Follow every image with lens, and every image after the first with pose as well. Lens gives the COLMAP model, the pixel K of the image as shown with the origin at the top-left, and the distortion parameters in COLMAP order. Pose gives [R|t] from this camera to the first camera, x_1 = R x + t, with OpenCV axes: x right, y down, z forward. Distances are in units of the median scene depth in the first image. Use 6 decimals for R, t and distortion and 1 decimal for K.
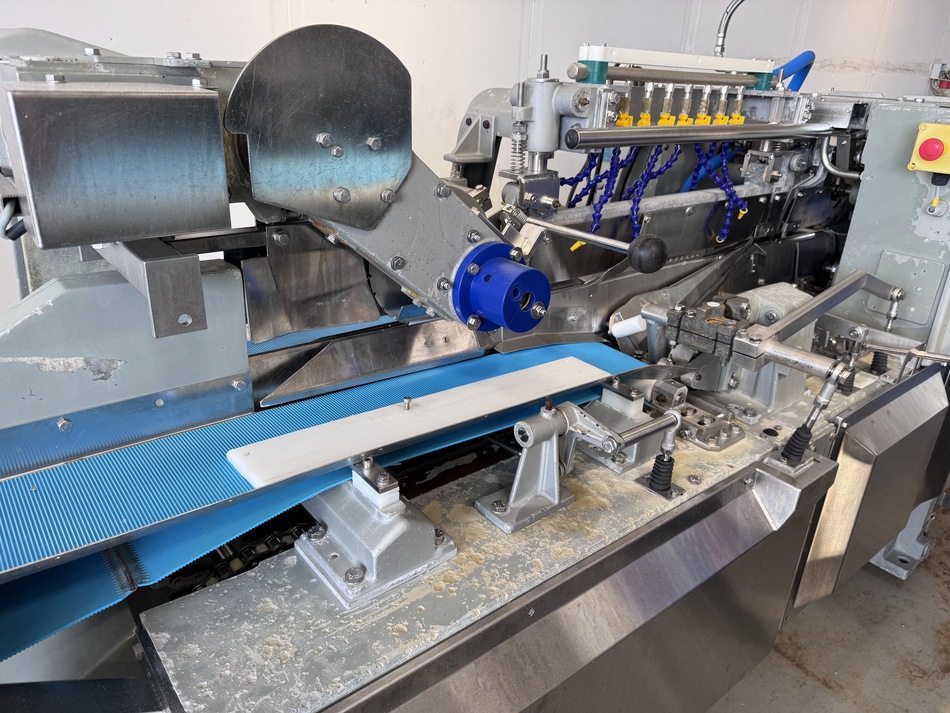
lens RADIAL K [[667.9, 0, 475.0], [0, 667.9, 356.5], [0, 0, 1]] dist [0.055476, -0.047539]
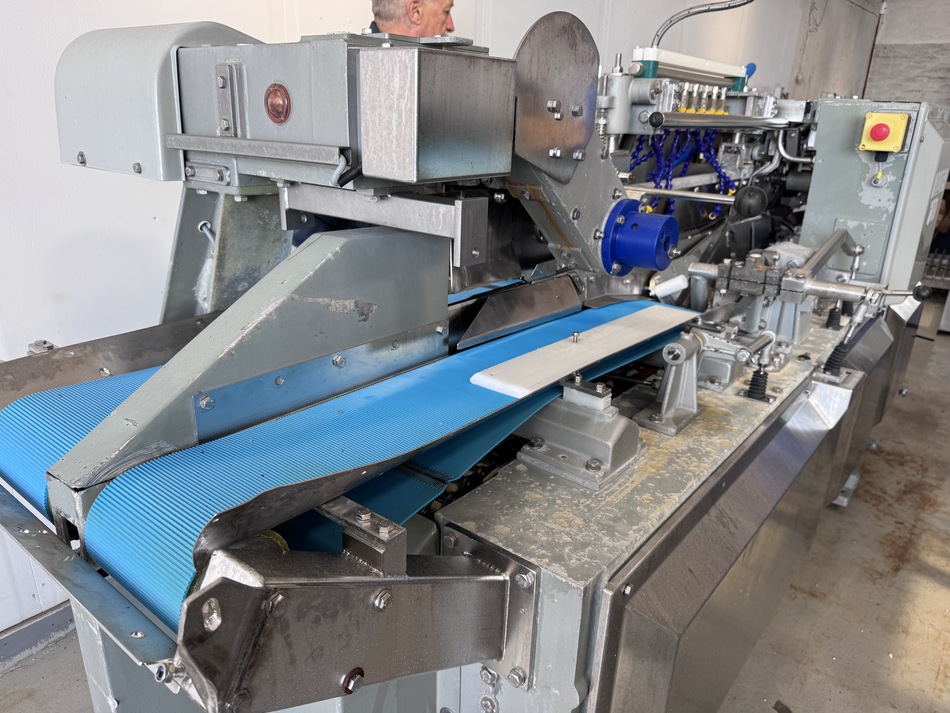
lens RADIAL K [[674.2, 0, 478.9], [0, 674.2, 357.6], [0, 0, 1]] dist [0.013777, -0.004052]
pose [[0.977301, -0.086167, 0.193540, -0.397742], [0.094685, 0.994885, -0.035186, 0.104426], [-0.189518, 0.052712, 0.980461, -0.100299]]
